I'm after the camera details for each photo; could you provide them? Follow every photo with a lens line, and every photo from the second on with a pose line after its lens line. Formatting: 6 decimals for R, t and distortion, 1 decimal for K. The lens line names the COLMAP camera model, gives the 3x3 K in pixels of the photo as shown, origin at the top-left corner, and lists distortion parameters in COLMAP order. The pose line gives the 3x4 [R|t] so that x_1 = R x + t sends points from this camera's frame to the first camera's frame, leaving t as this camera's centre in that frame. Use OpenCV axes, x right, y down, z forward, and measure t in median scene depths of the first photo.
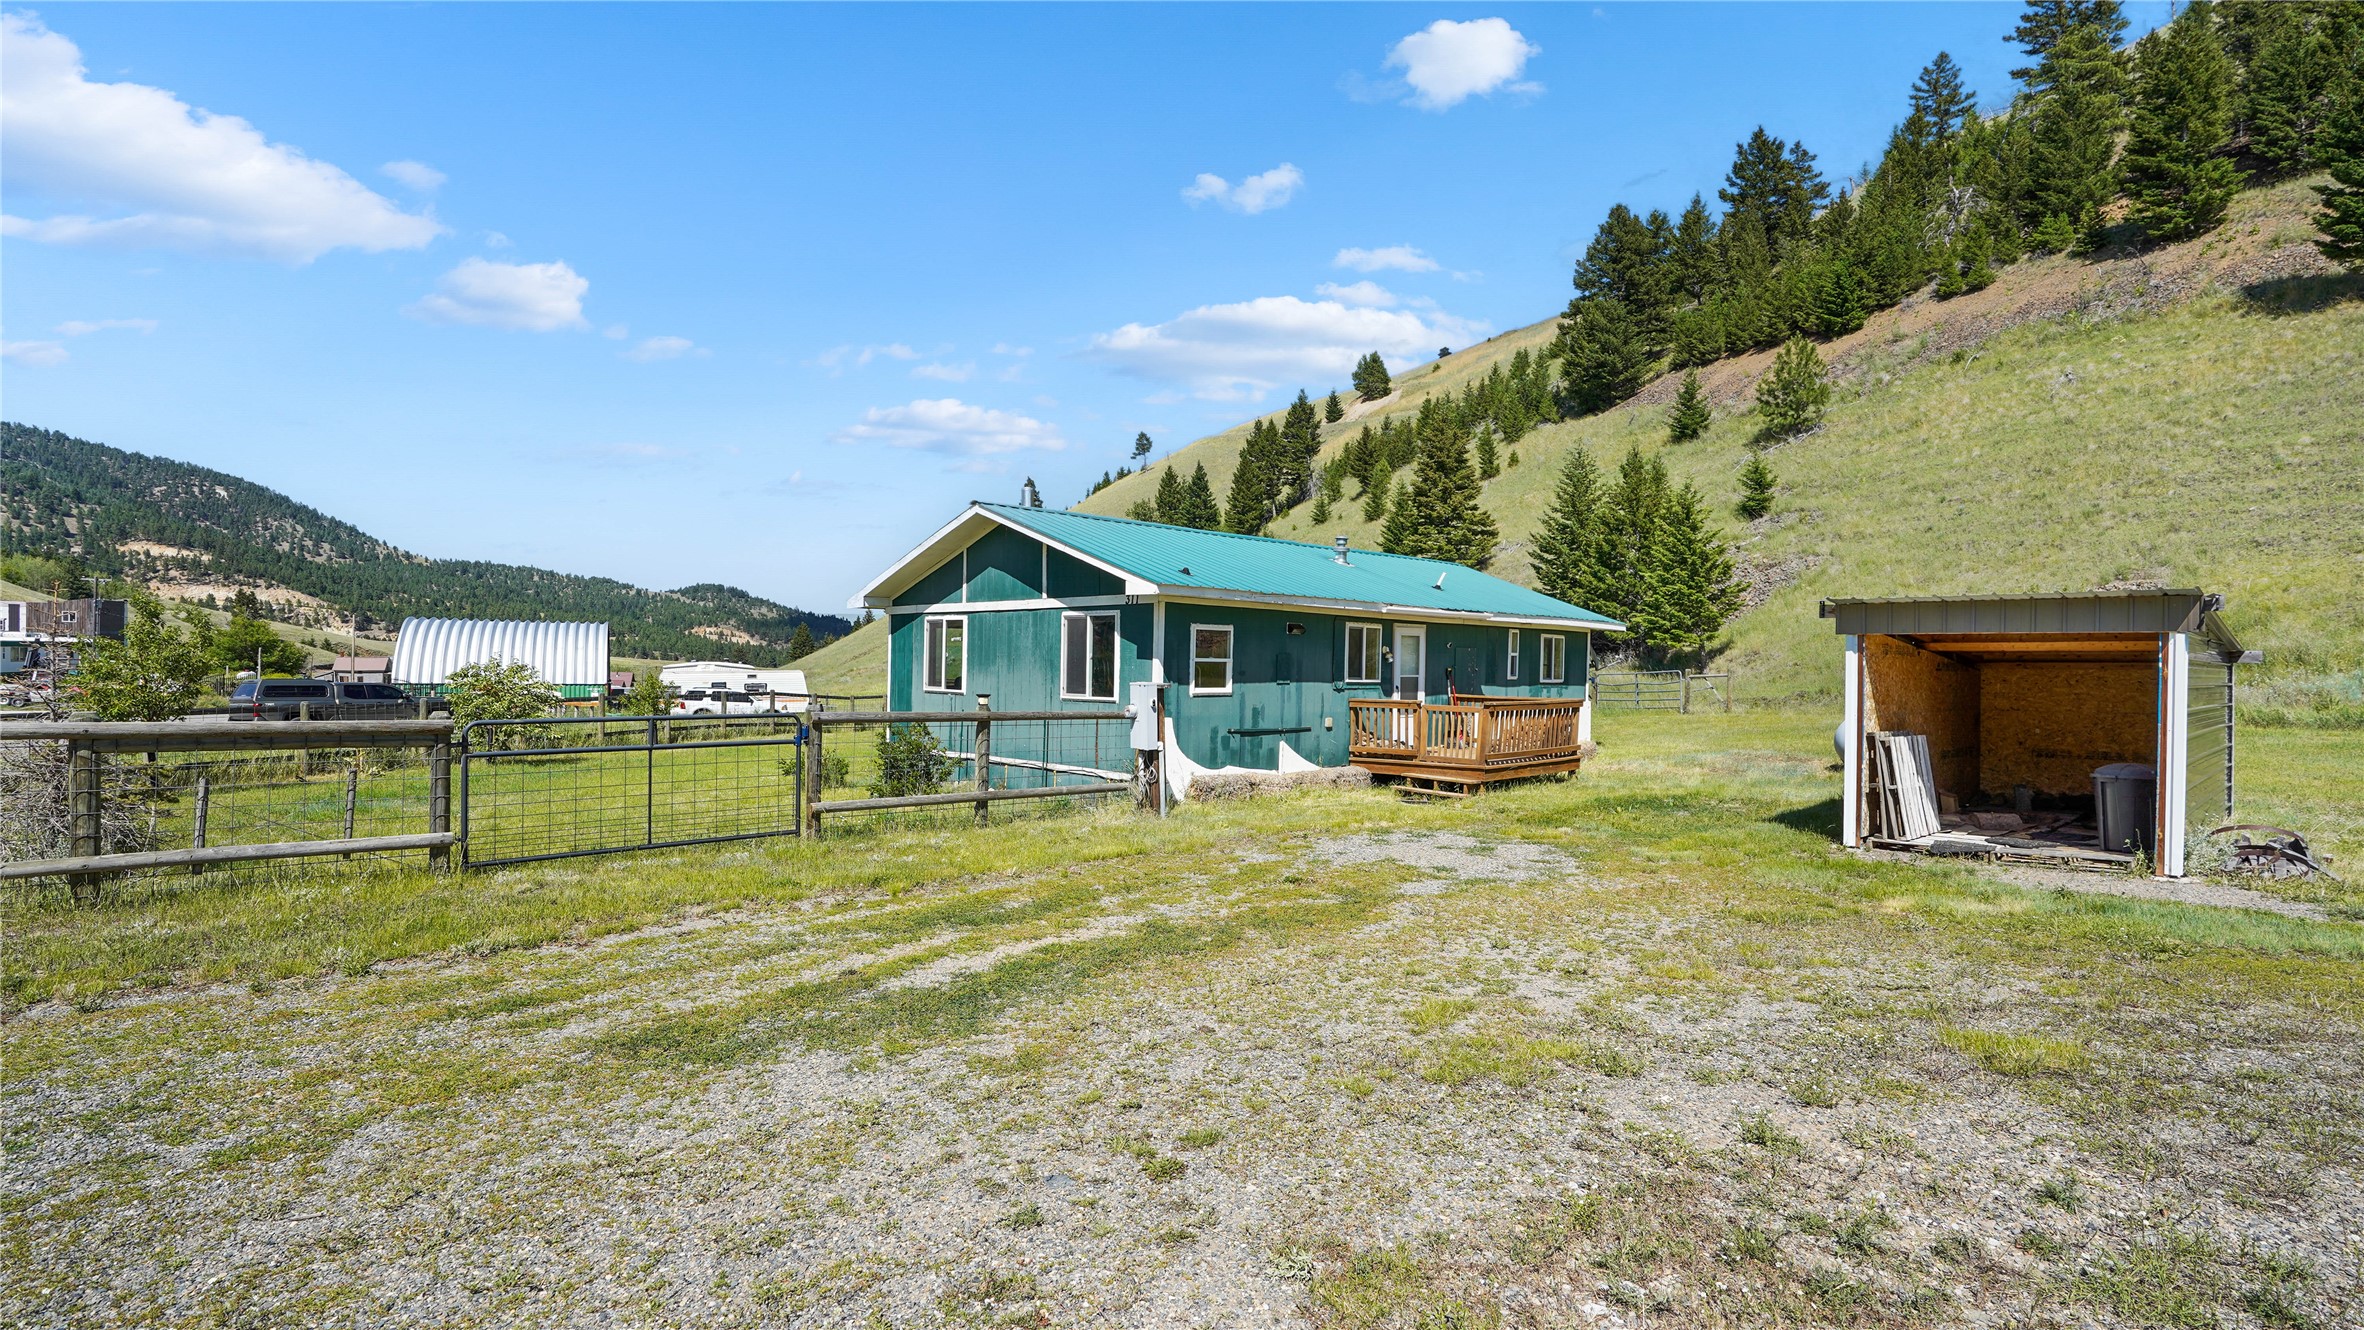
lens RADIAL K [[1079.2, 0, 1188.6], [0, 1079.2, 652.0], [0, 0, 1]] dist [-0.007942, 0.001812]
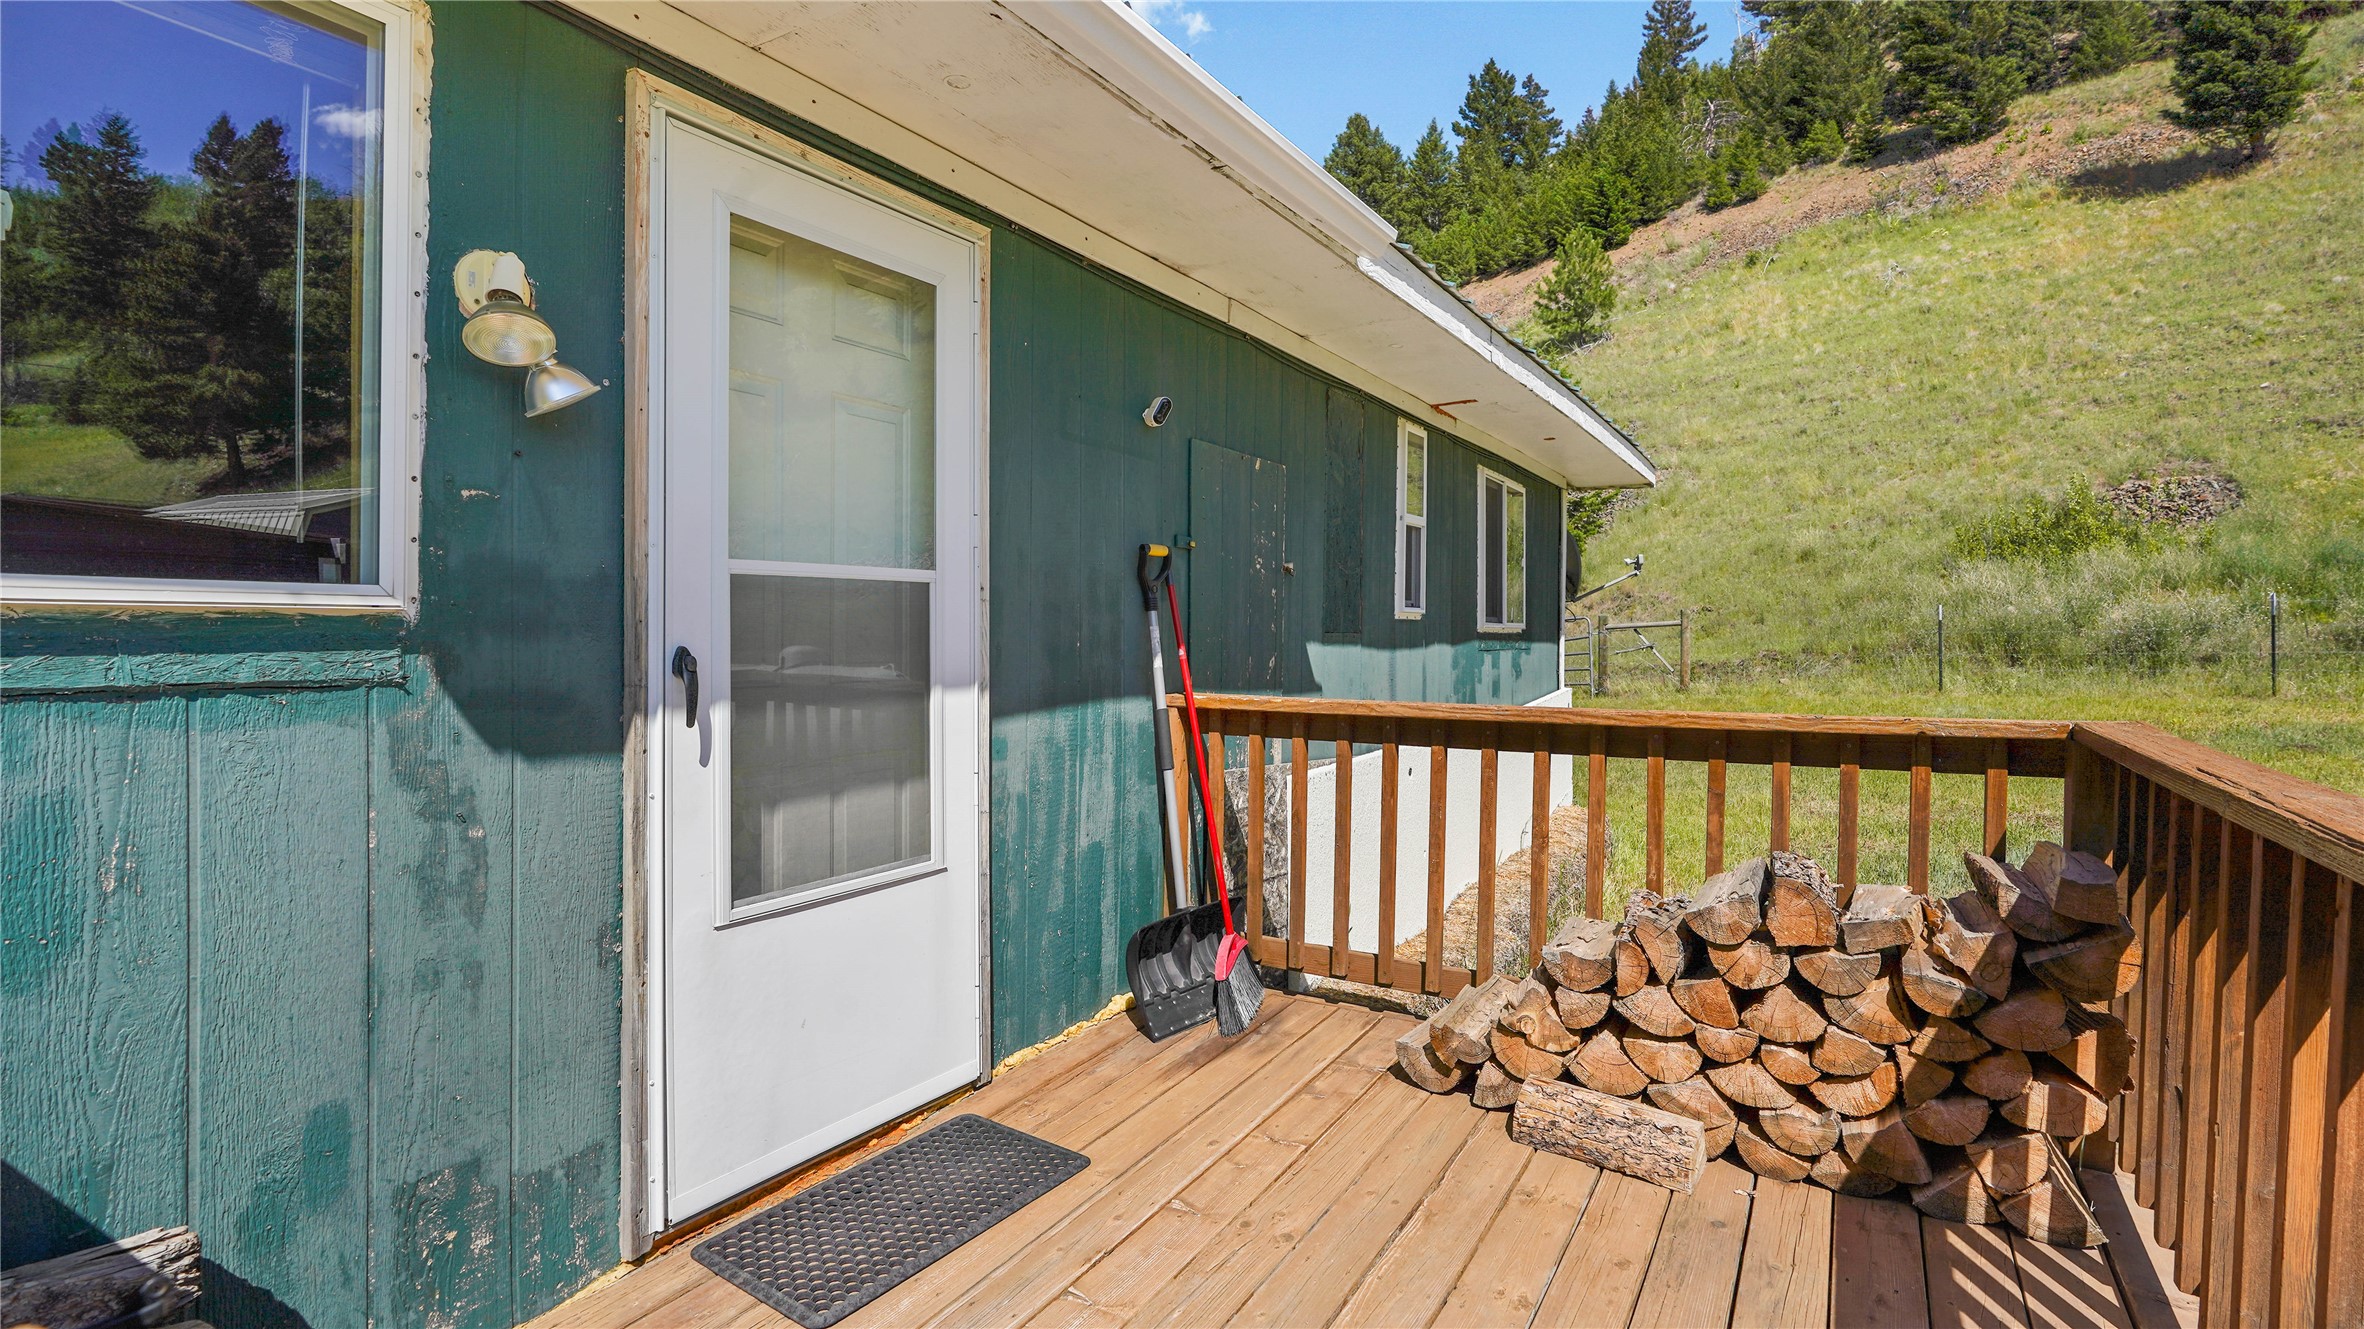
lens RADIAL K [[1079.2, 0, 1188.6], [0, 1079.2, 651.5], [0, 0, 1]] dist [-0.007942, 0.001812]
pose [[0.970084, -0.019821, 0.241960, 0.068138], [0.013949, 0.999566, 0.025960, 0.009187], [-0.242370, -0.021808, 0.969939, 0.277091]]
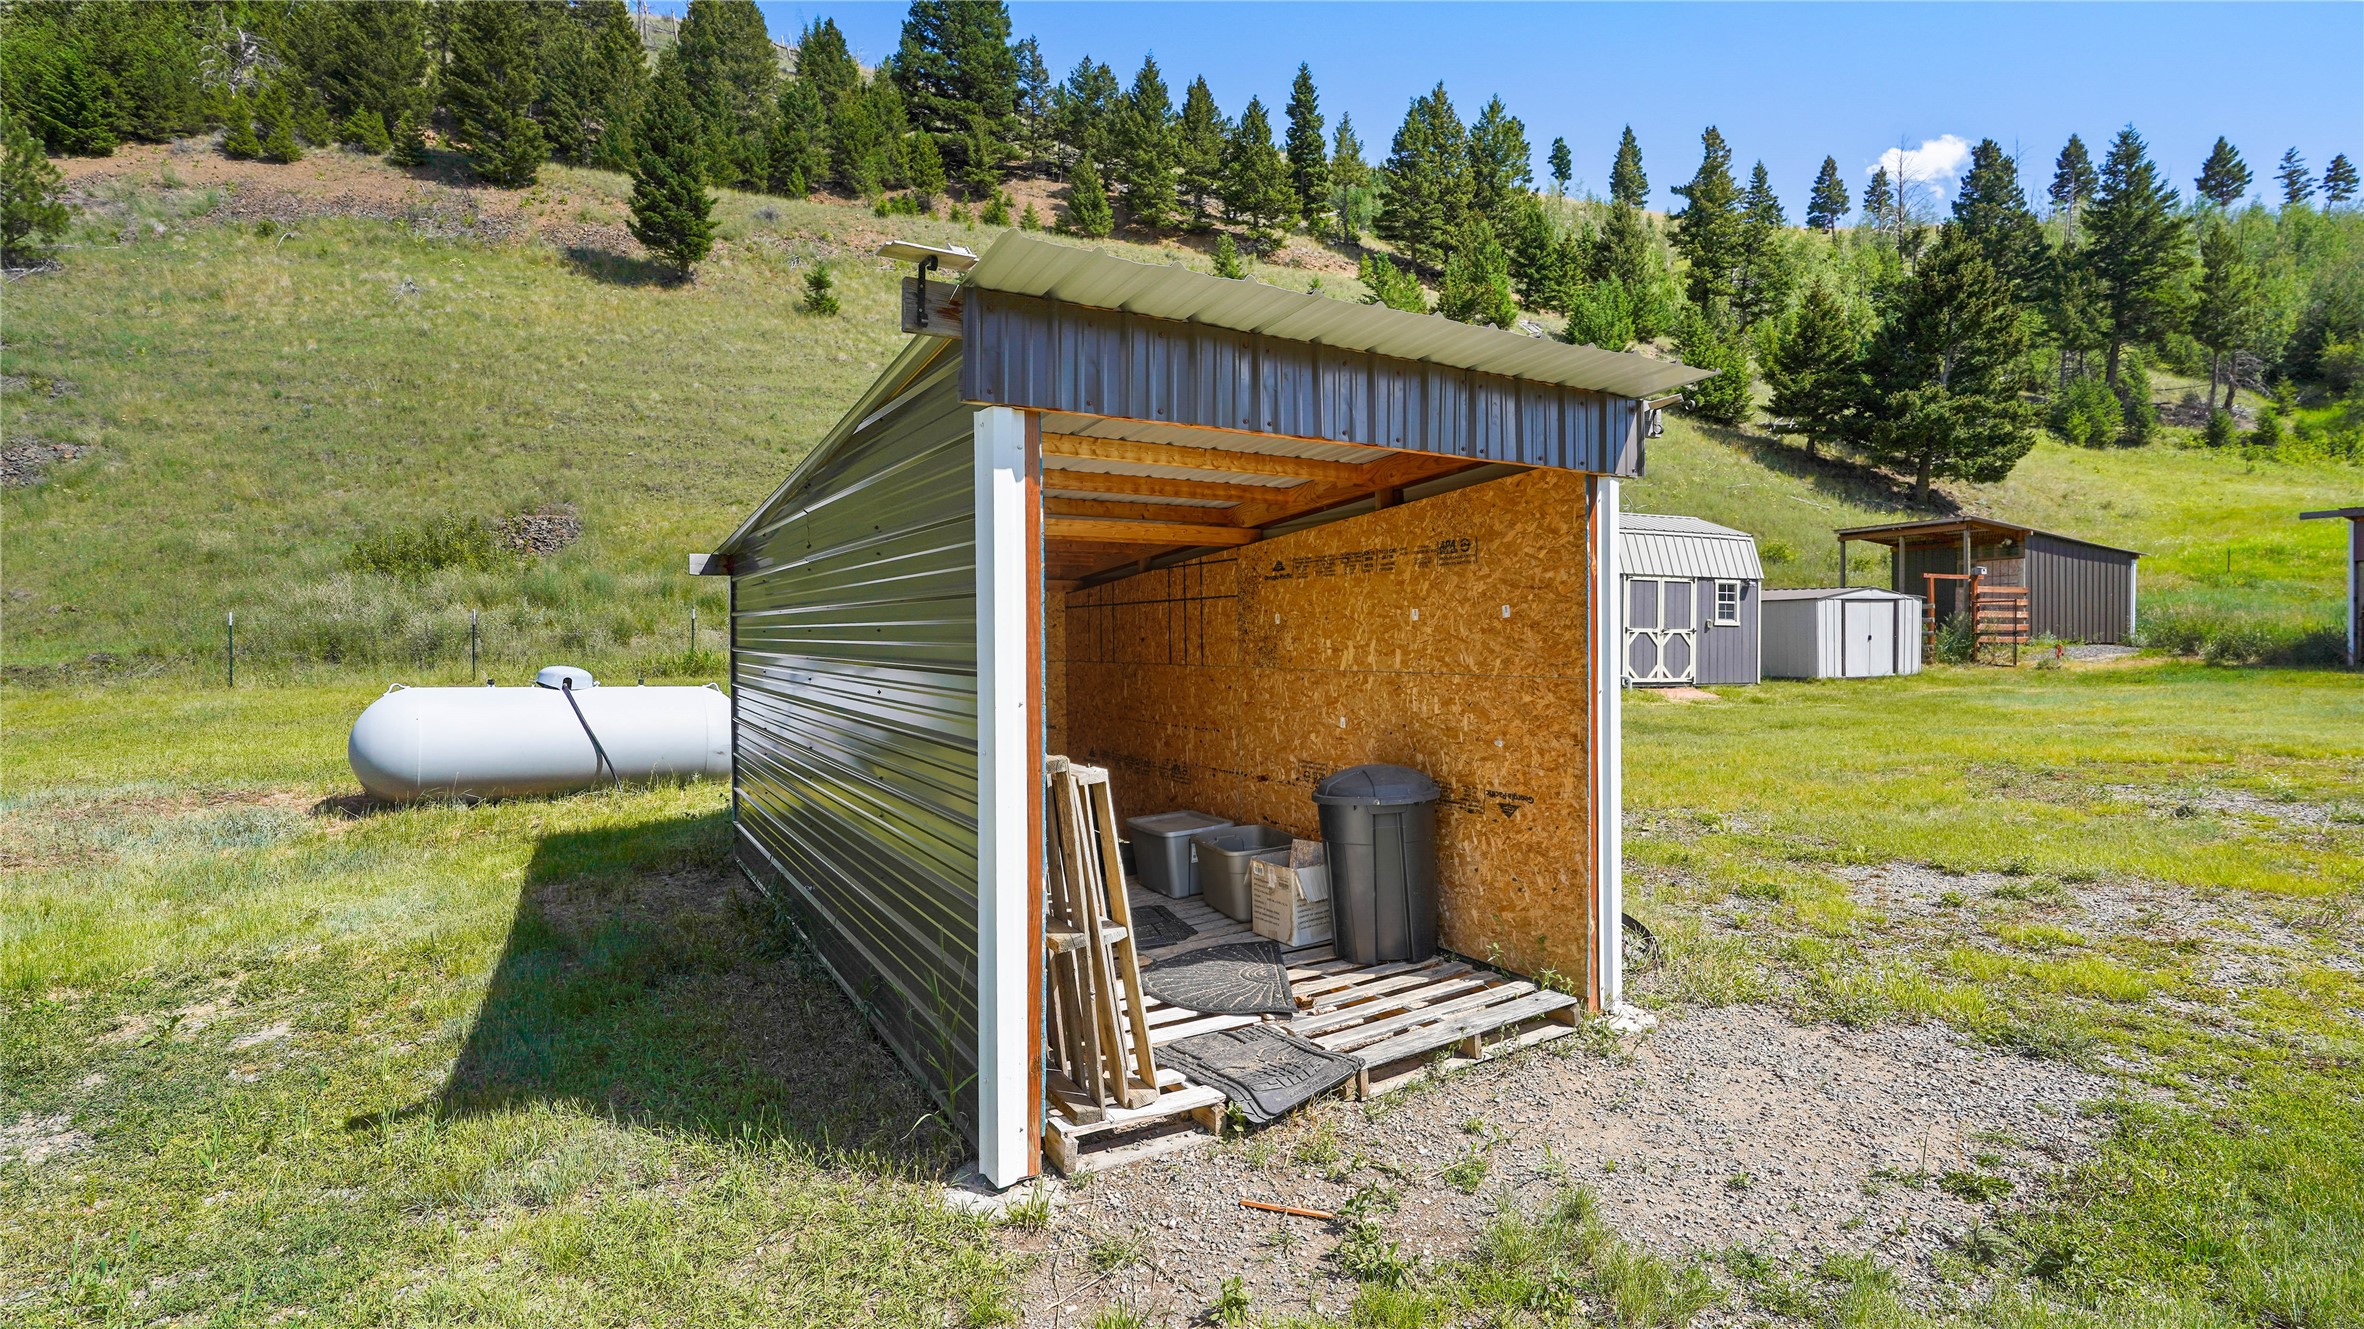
lens RADIAL K [[1108.4, 0, 1172.4], [0, 1108.4, 637.1], [0, 0, 1]] dist [-0.000739, 0.001132]
pose [[0.223263, -0.016693, 0.974615, 0.067872], [-0.004051, 0.999829, 0.018053, 0.007696], [-0.974750, -0.007979, 0.223157, 0.171145]]
